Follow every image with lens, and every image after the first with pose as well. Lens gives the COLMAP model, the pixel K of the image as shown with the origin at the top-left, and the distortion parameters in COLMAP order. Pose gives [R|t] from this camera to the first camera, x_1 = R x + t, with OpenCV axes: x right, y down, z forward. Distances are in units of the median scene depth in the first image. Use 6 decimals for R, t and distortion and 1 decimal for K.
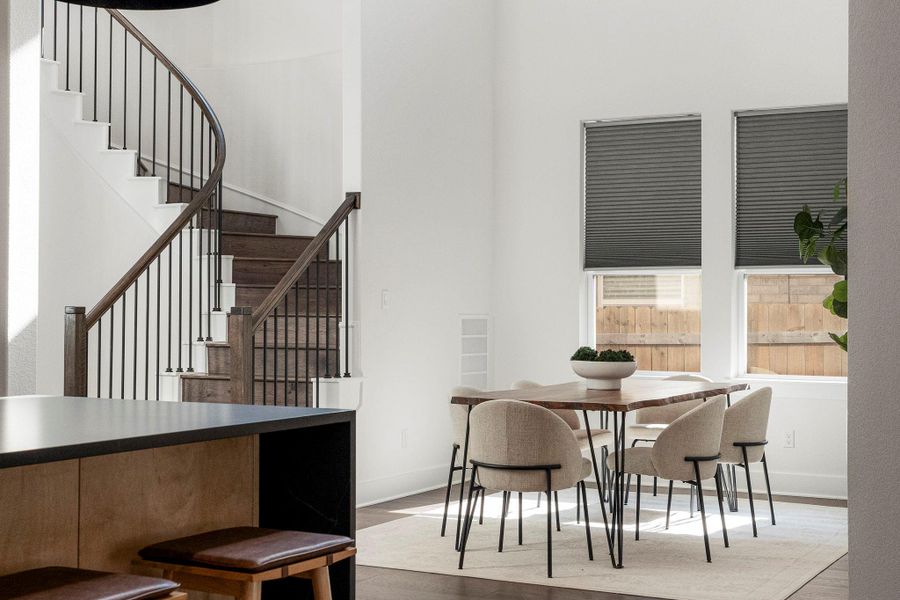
lens RADIAL K [[1324.7, 0, 445.6], [0, 1324.7, 296.2], [0, 0, 1]] dist [-0.005076, 0.000000]
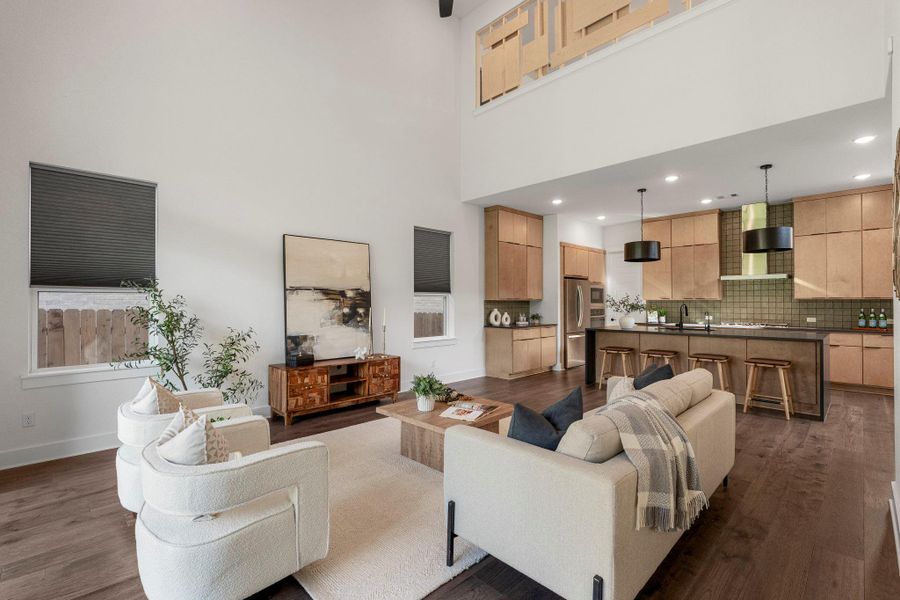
lens RADIAL K [[406.8, 0, 452.4], [0, 406.8, 298.7], [0, 0, 1]] dist [0.002046, -0.000259]
pose [[-0.298038, -0.014158, -0.954449, 0.683494], [0.009241, 0.999800, -0.017716, -0.012959], [0.954509, -0.014100, -0.297848, 0.131722]]
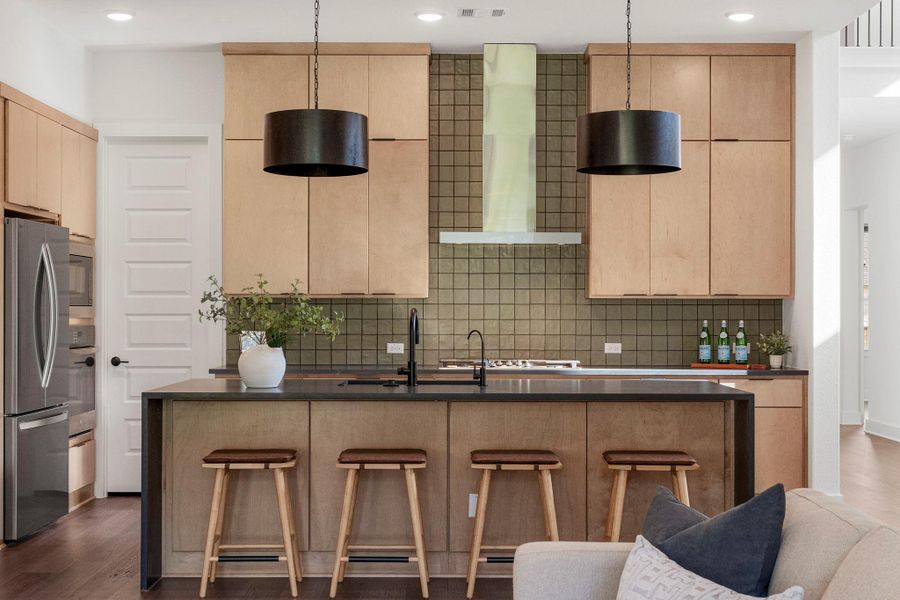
lens RADIAL K [[1324.7, 0, 458.6], [0, 1324.7, 301.0], [0, 0, 1]] dist [-0.005076, 0.000000]
pose [[0.473087, -0.007883, -0.880980, 0.579561], [0.009234, 0.999949, -0.003988, -0.013757], [0.880967, -0.006249, 0.473136, -0.063856]]
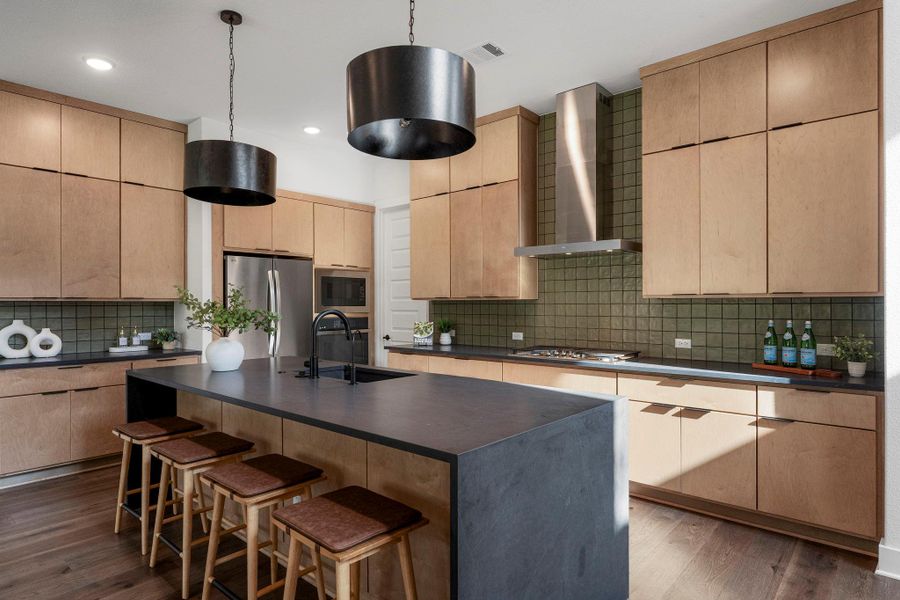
lens RADIAL K [[509.6, 0, 449.6], [0, 509.6, 301.5], [0, 0, 1]] dist [-0.001976, -0.000704]
pose [[-0.230941, -0.008794, -0.972928, 0.147057], [0.012114, 0.999856, -0.011913, -0.013012], [0.972892, -0.014537, -0.230801, 0.502444]]
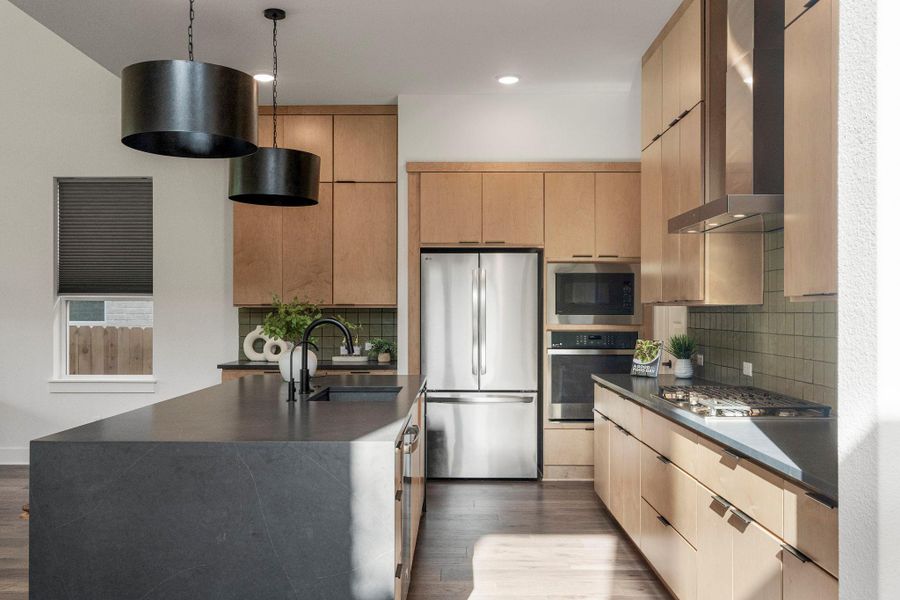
lens RADIAL K [[817.7, 0, 446.4], [0, 817.7, 308.6], [0, 0, 1]] dist [0.013765, 0.000000]
pose [[-0.885907, -0.008484, -0.463785, -0.026674], [-0.001097, 0.999868, -0.016194, -0.009605], [0.463861, -0.013838, -0.885800, 0.845689]]
